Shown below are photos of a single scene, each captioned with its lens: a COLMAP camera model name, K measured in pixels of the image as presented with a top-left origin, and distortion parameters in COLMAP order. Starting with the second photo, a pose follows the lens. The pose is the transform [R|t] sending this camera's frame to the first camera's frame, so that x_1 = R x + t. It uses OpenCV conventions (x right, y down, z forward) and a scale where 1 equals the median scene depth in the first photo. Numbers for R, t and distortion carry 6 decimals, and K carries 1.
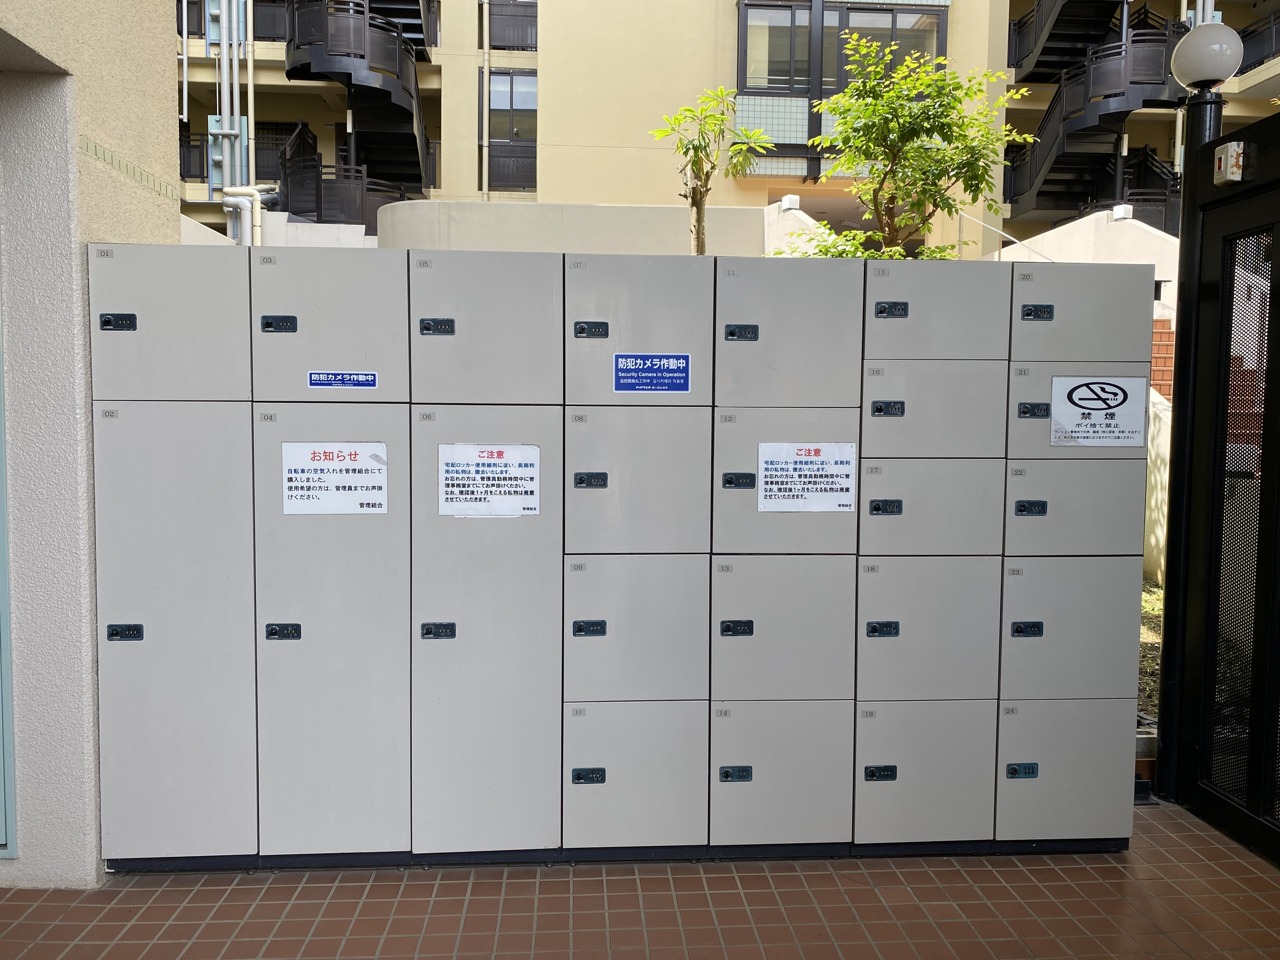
lens RADIAL K [[972.9, 0, 640.0], [0, 972.9, 480.0], [0, 0, 1]] dist [0.060319, -0.096905]
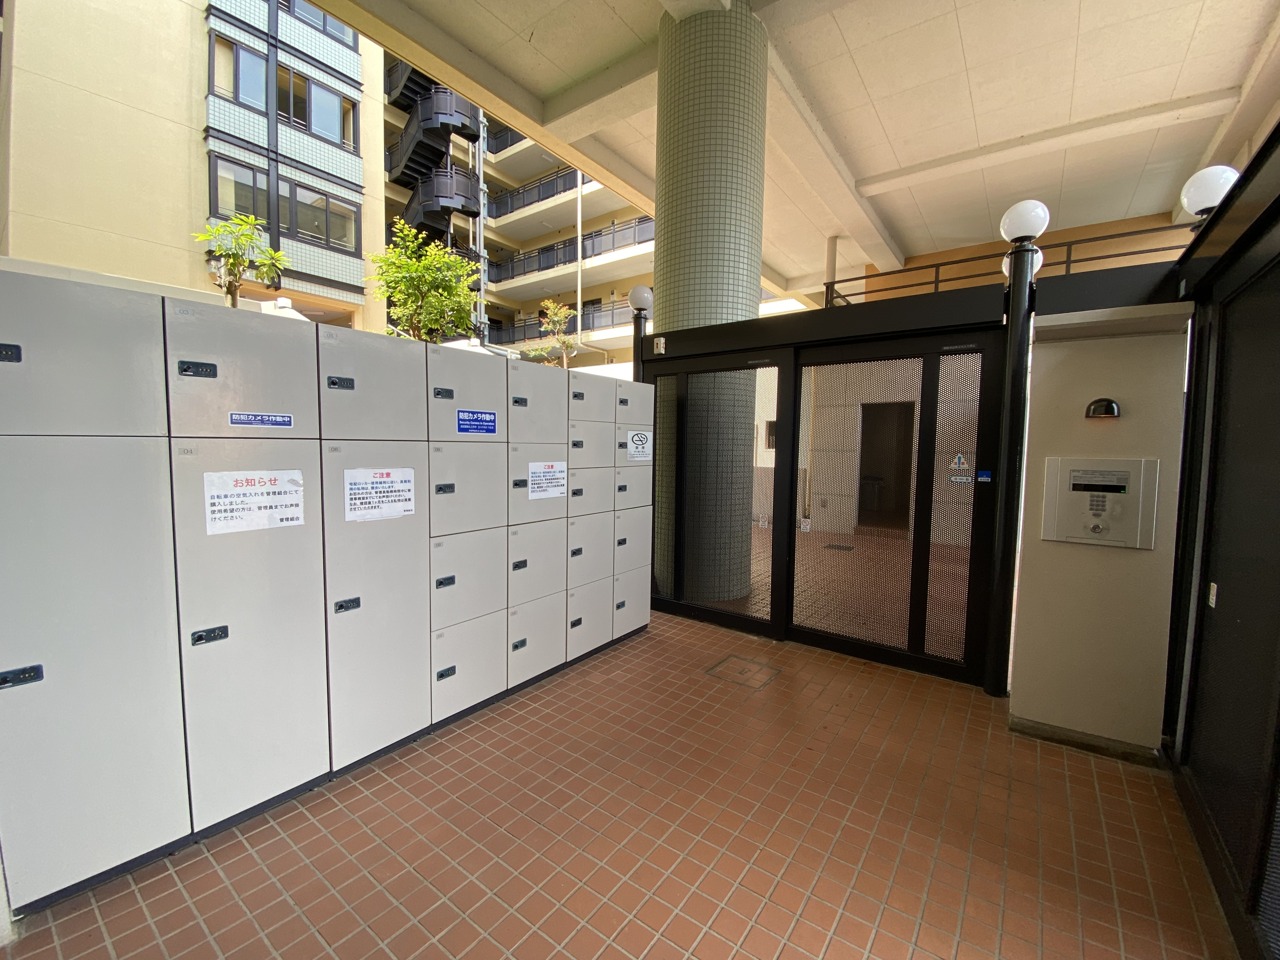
lens RADIAL K [[517.2, 0, 640.0], [0, 517.2, 480.0], [0, 0, 1]] dist [0.001217, -0.017474]
pose [[0.635354, -0.050751, 0.770551, -0.499029], [0.042077, 0.998631, 0.031078, -0.026807], [-0.771073, 0.012677, 0.636620, 0.220617]]
